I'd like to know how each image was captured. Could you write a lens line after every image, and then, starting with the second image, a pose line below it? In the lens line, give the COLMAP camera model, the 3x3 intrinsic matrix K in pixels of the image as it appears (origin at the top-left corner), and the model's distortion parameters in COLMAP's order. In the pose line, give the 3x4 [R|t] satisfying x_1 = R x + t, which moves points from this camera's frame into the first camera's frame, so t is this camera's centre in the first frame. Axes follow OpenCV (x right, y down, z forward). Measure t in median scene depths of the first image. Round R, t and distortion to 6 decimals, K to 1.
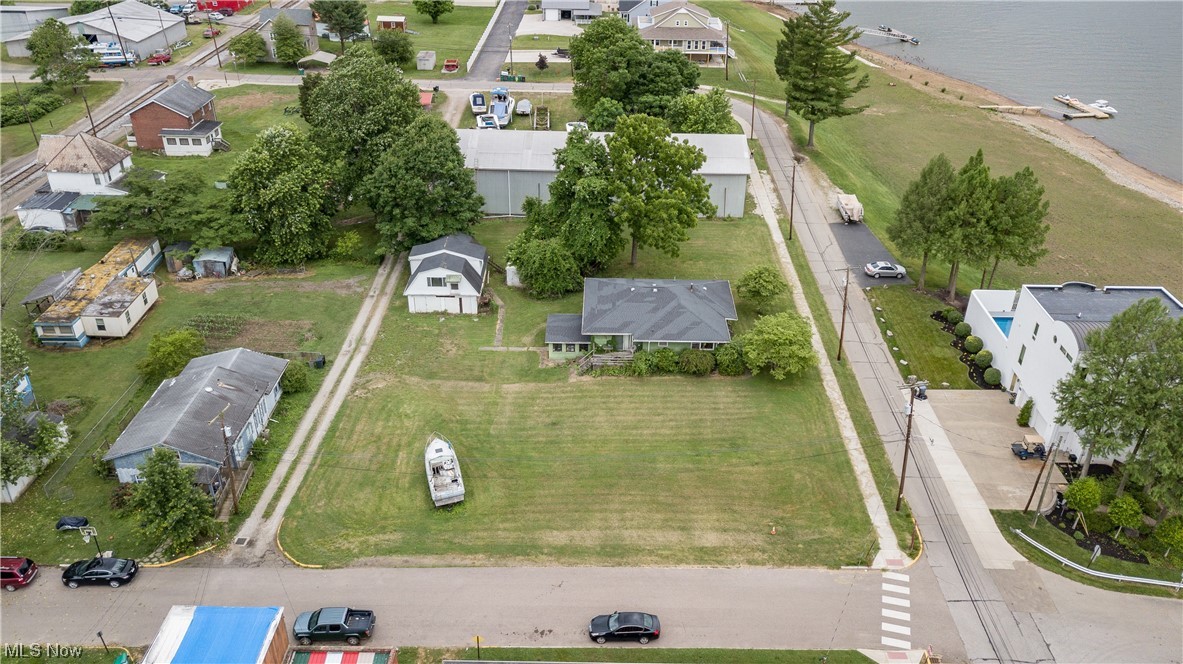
lens RADIAL K [[888.7, 0, 591.5], [0, 888.7, 332.0], [0, 0, 1]] dist [0.011411, 0.005038]
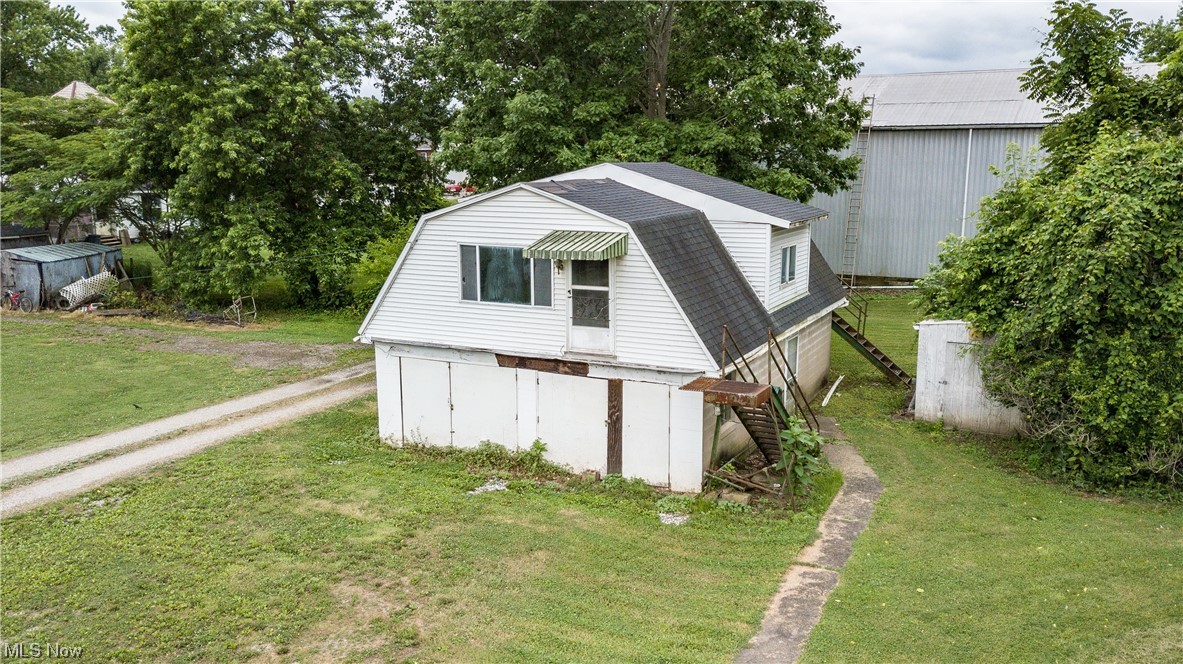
lens RADIAL K [[922.1, 0, 632.4], [0, 922.1, 346.2], [0, 0, 1]] dist [0.011665, 0.007010]
pose [[0.904165, 0.066258, -0.422013, -0.070505], [-0.202885, 0.935975, -0.287730, 0.005884], [0.375929, 0.345775, 0.859719, 0.851901]]
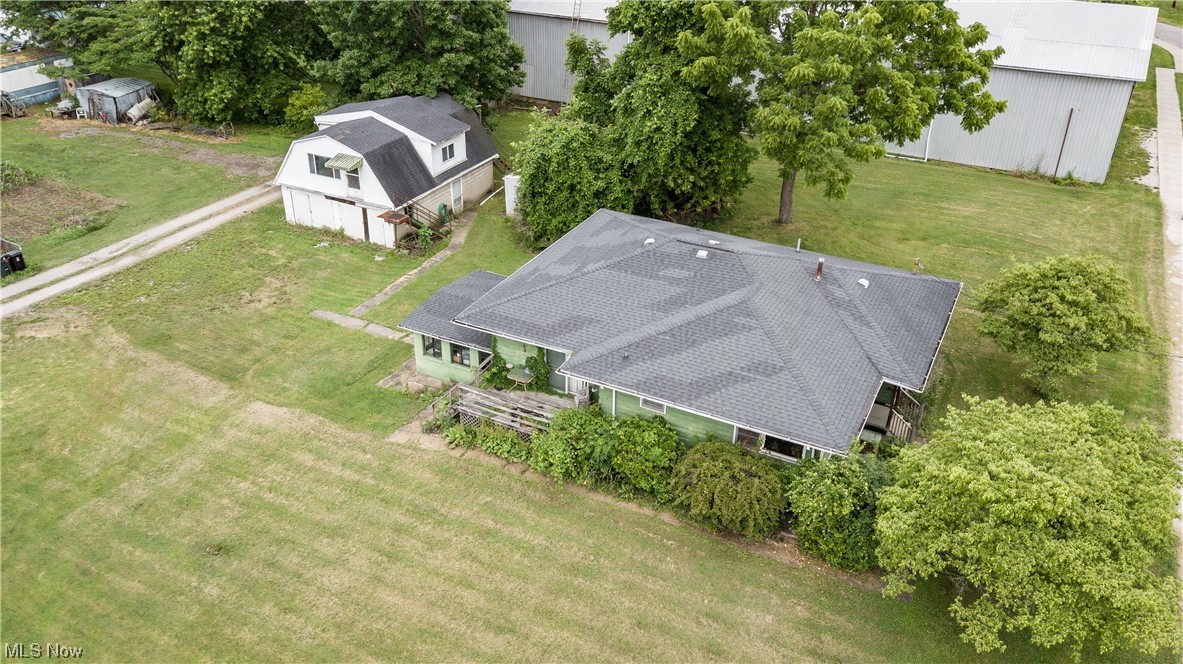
lens RADIAL K [[888.7, 0, 591.5], [0, 888.7, 332.0], [0, 0, 1]] dist [0.011411, 0.005038]
pose [[0.891450, 0.221704, -0.395177, 0.167296], [-0.228242, 0.973109, 0.031065, -0.016430], [0.391437, 0.062503, 0.918080, 0.615883]]
